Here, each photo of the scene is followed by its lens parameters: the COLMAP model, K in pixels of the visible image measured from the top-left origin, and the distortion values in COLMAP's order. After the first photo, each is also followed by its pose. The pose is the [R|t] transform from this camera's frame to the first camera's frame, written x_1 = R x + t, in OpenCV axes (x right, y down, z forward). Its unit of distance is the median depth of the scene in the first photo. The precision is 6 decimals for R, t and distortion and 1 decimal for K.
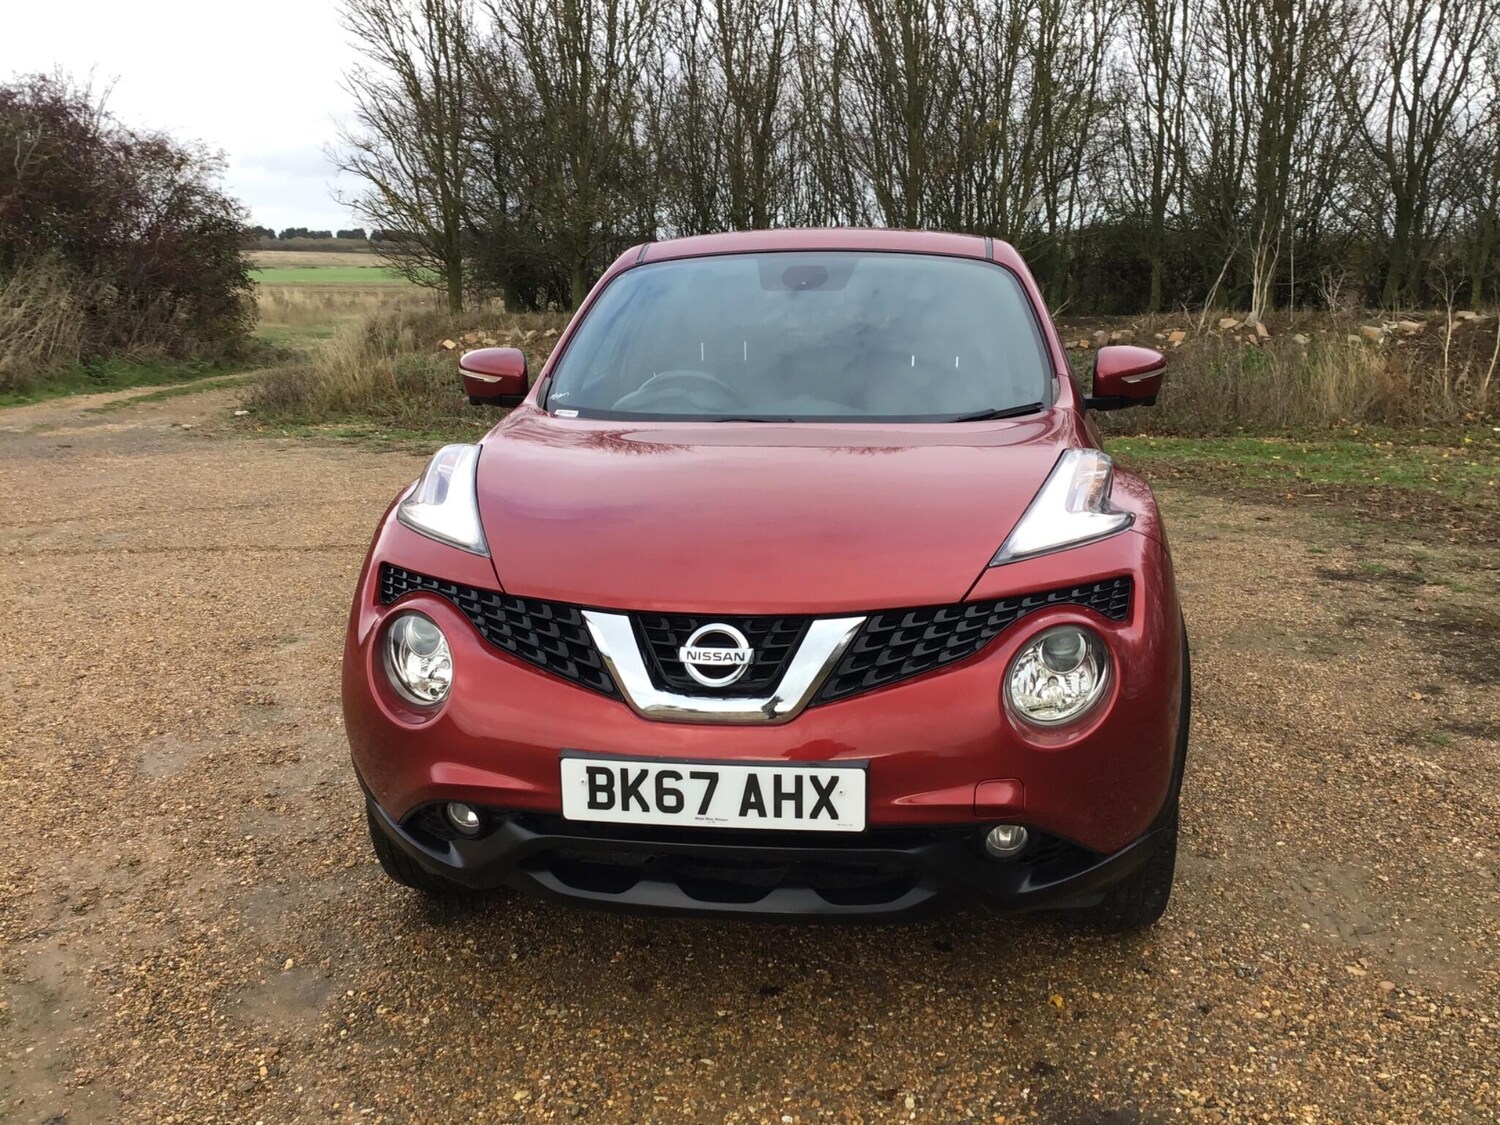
lens RADIAL K [[1316.2, 0, 750.4], [0, 1316.2, 576.7], [0, 0, 1]] dist [0.095728, -0.137810]
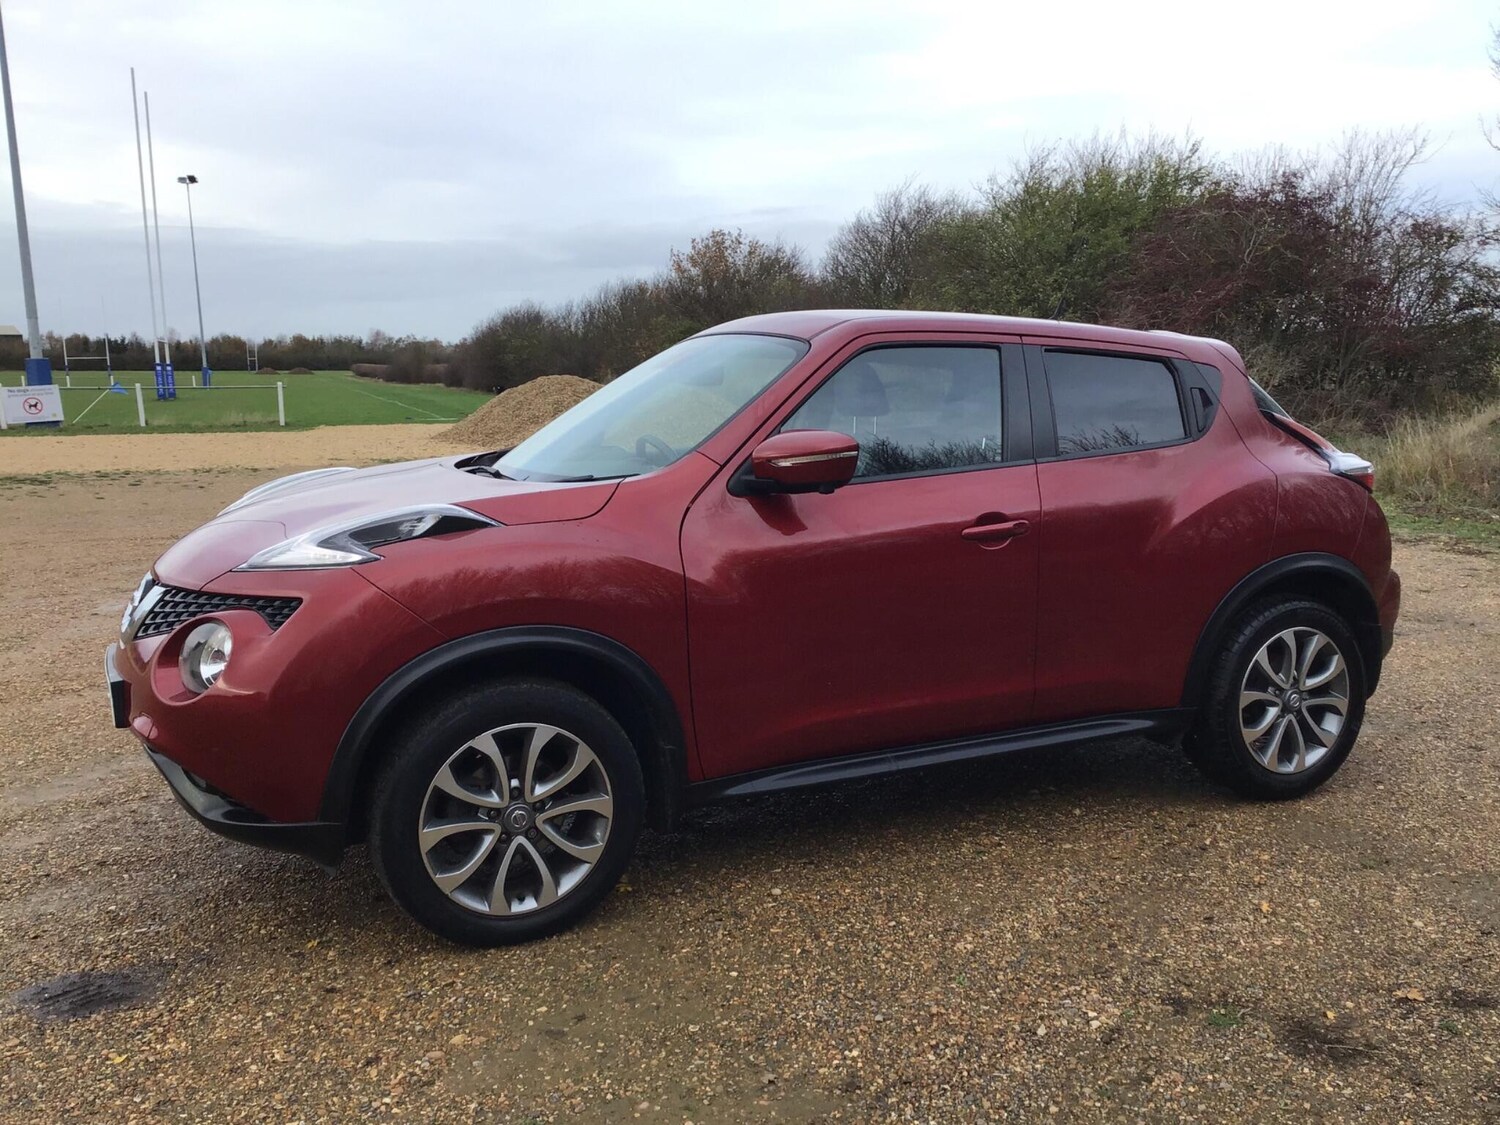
lens RADIAL K [[1316.2, 0, 761.5], [0, 1316.2, 584.0], [0, 0, 1]] dist [0.095728, -0.137810]
pose [[0.557567, 0.137739, -0.818625, 1.588884], [-0.178860, 0.982910, 0.043559, -0.149767], [0.810635, 0.122132, 0.572674, 0.664862]]
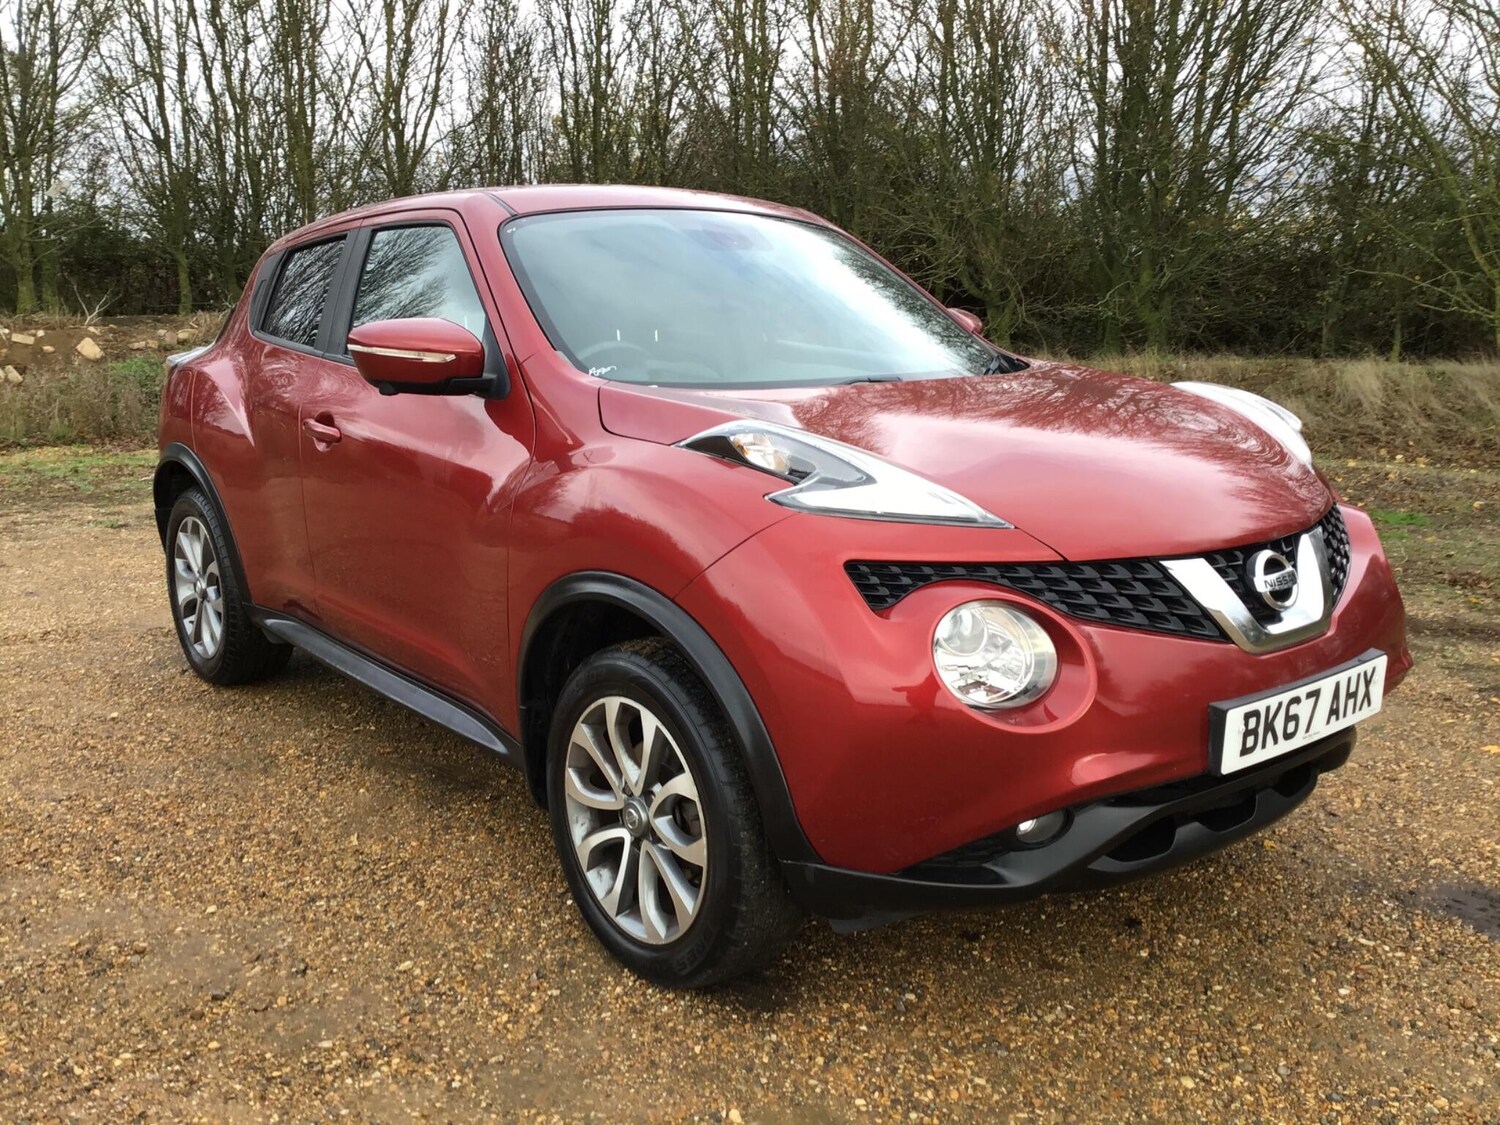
lens RADIAL K [[1316.2, 0, 744.6], [0, 1316.2, 565.9], [0, 0, 1]] dist [0.095728, -0.137810]
pose [[0.693531, -0.146588, 0.705356, -0.998611], [0.155793, 0.986430, 0.051819, -0.066435], [-0.703380, 0.073952, 0.706957, 0.534189]]
